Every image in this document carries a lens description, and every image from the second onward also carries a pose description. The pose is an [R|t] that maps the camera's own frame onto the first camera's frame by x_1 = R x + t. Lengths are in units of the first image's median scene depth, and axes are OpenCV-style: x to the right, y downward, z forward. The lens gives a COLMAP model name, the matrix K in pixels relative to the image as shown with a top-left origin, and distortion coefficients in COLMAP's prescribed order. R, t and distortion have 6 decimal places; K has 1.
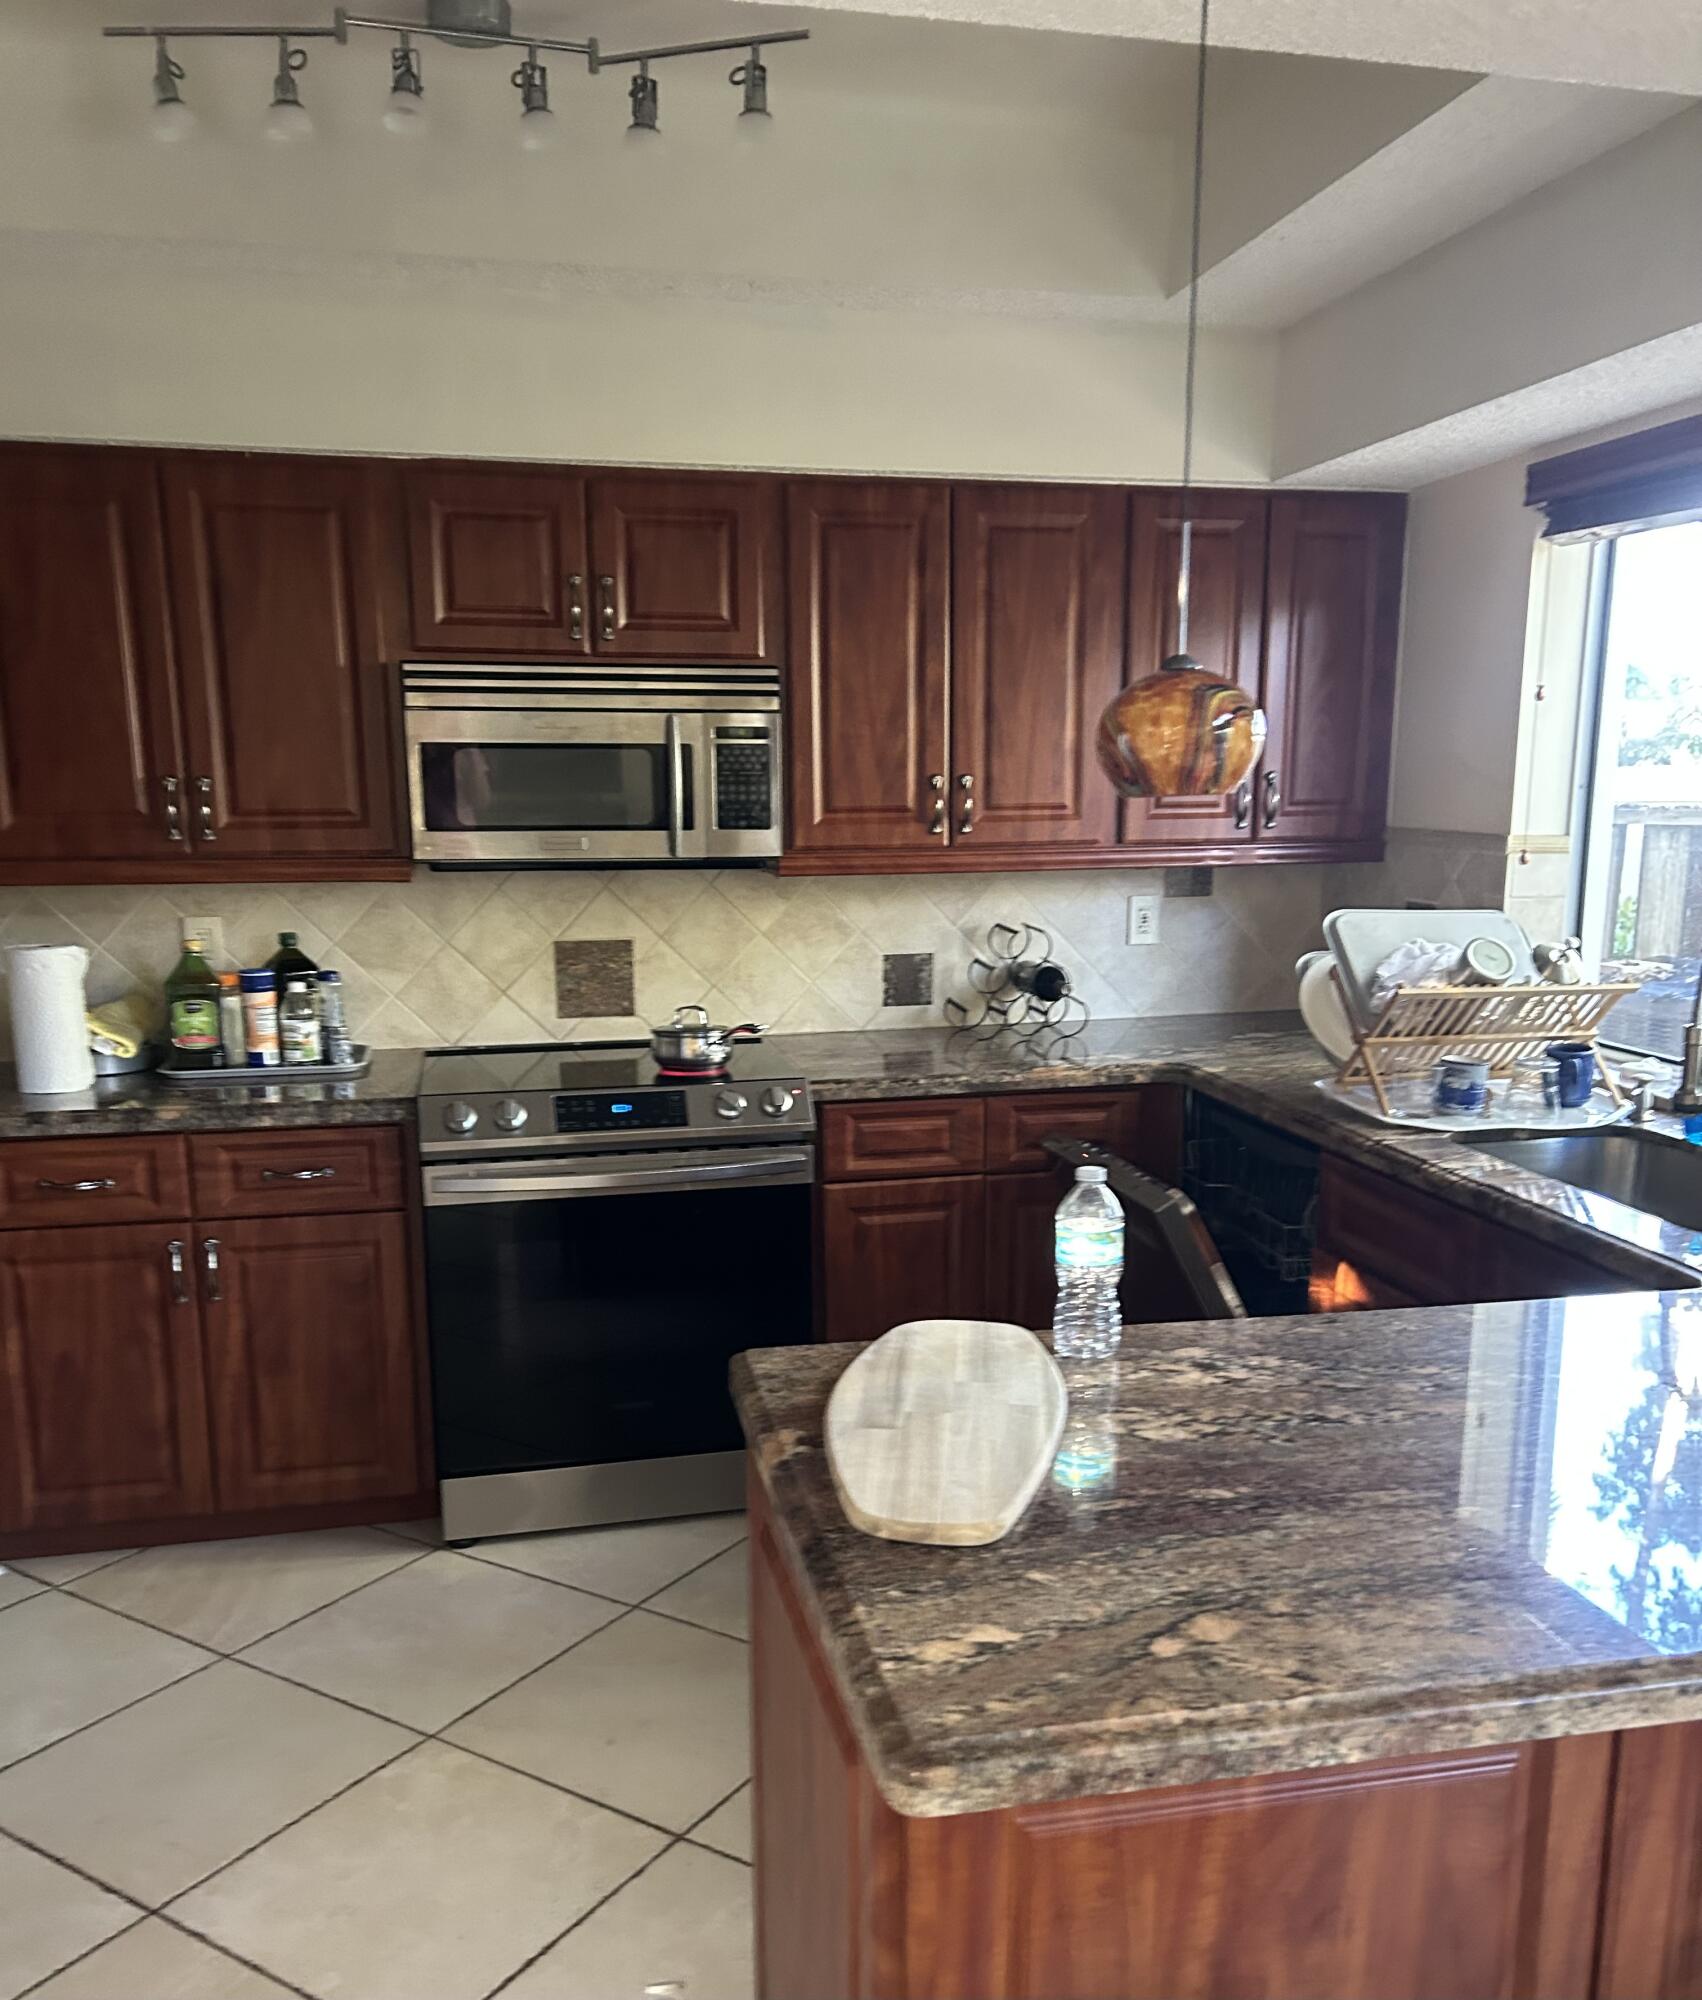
lens RADIAL K [[1713.2, 0, 863.1], [0, 1713.2, 1153.6], [0, 0, 1]] dist [0.013287, 0.004856]
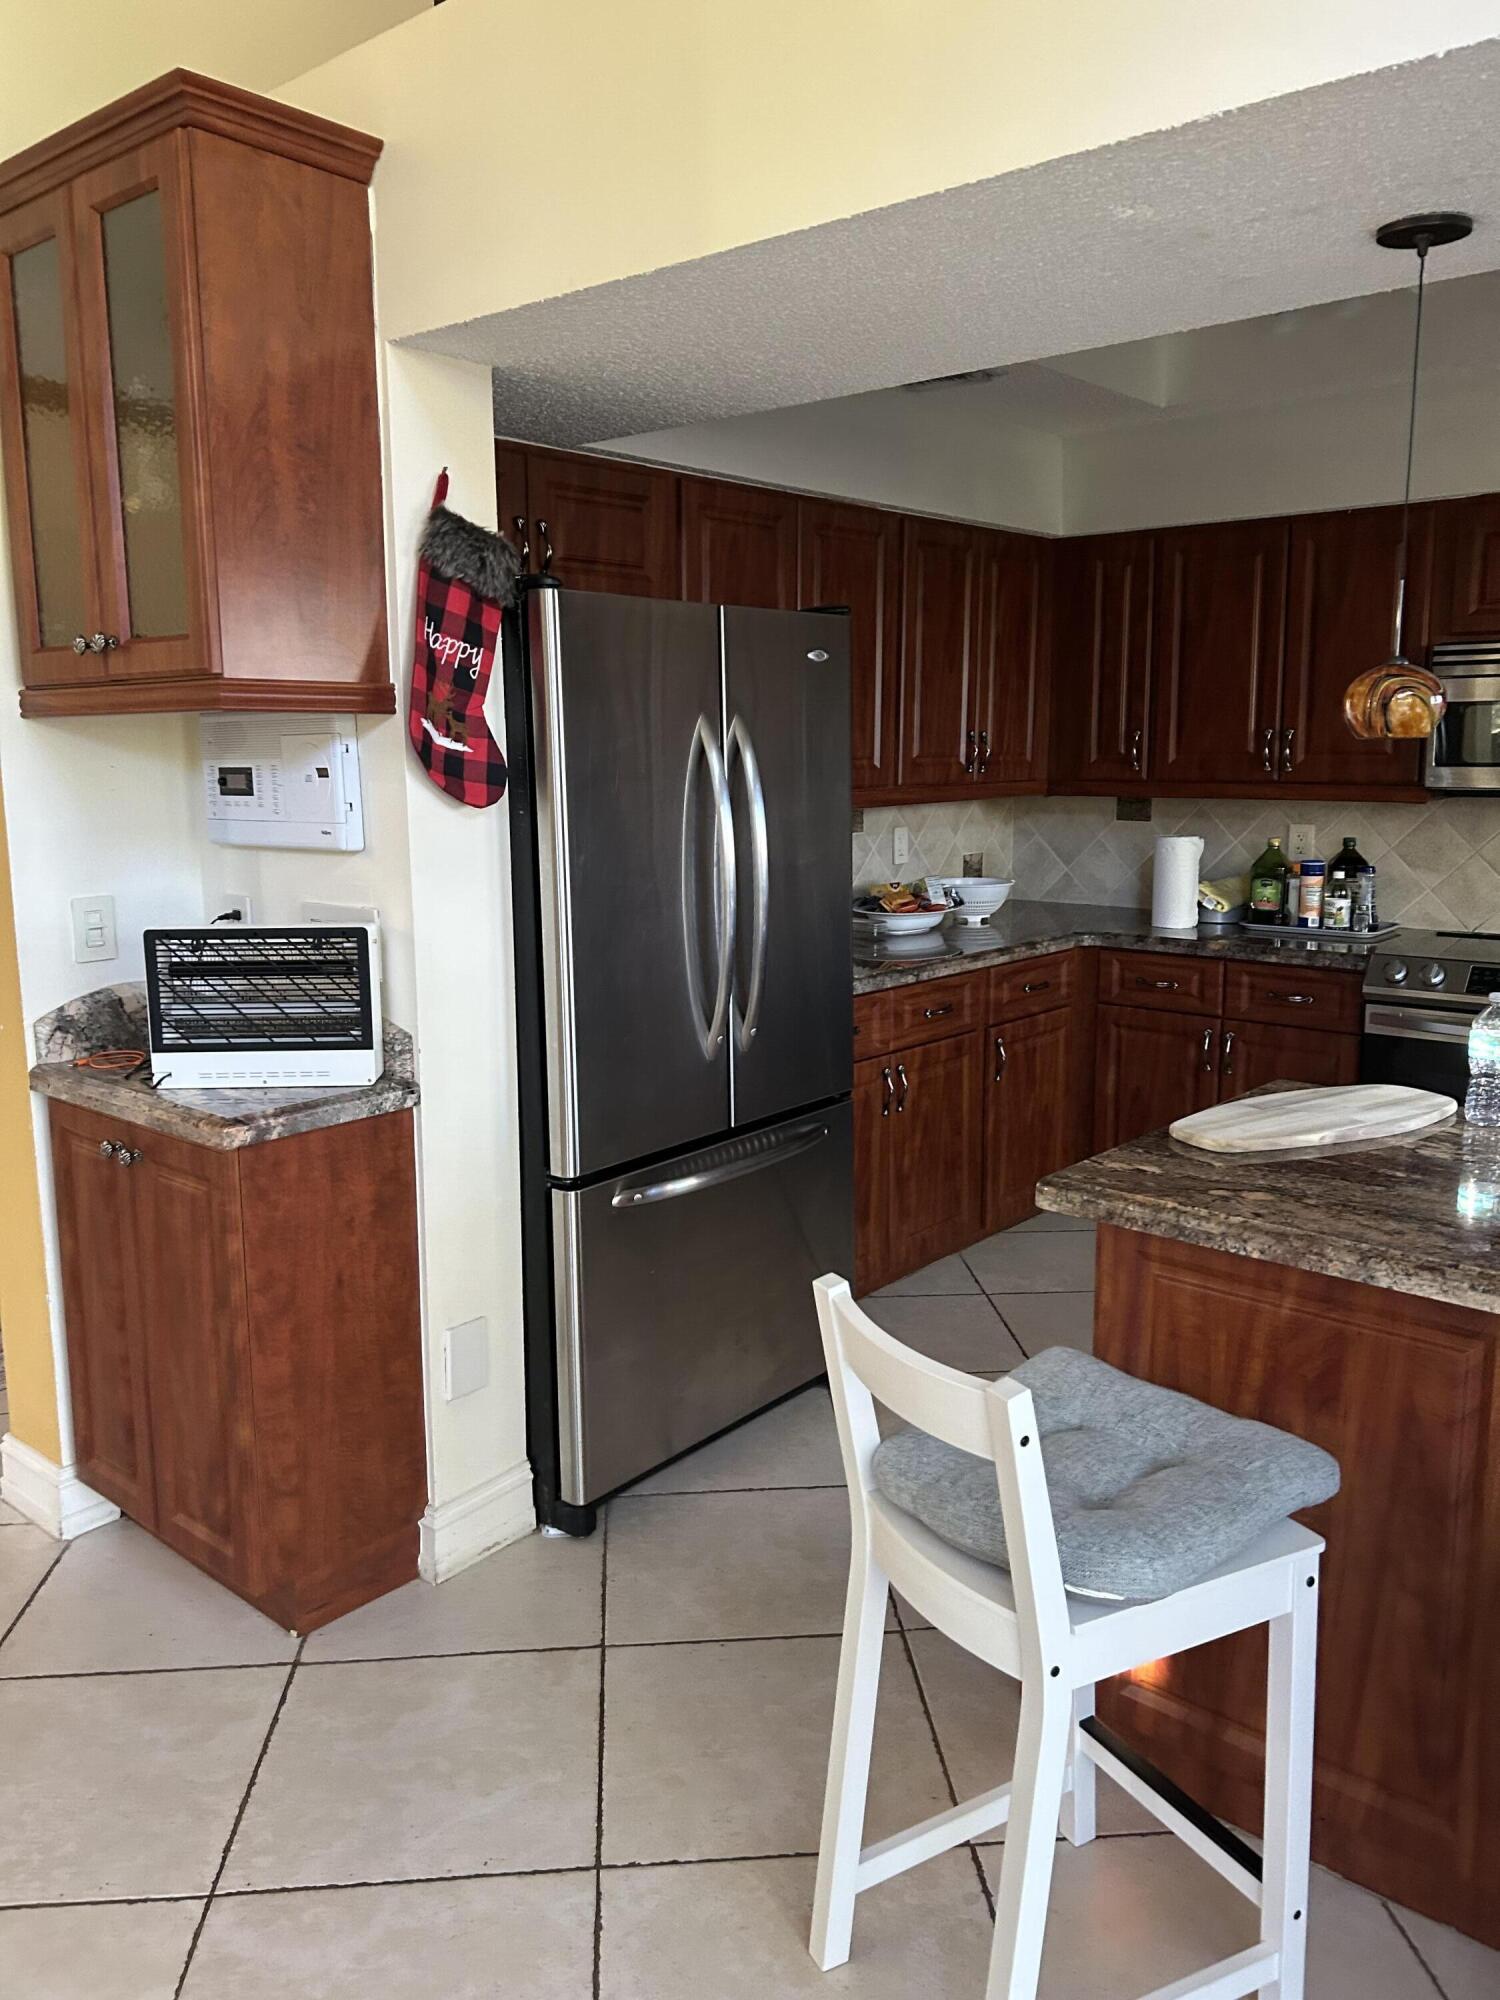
lens RADIAL K [[1520.9, 0, 750.4], [0, 1520.9, 996.9], [0, 0, 1]] dist [0.029466, -0.023438]
pose [[0.602327, 0.133324, -0.787037, 0.419373], [-0.165073, 0.985445, 0.040602, 0.034509], [0.780995, 0.105463, 0.615569, -0.161597]]
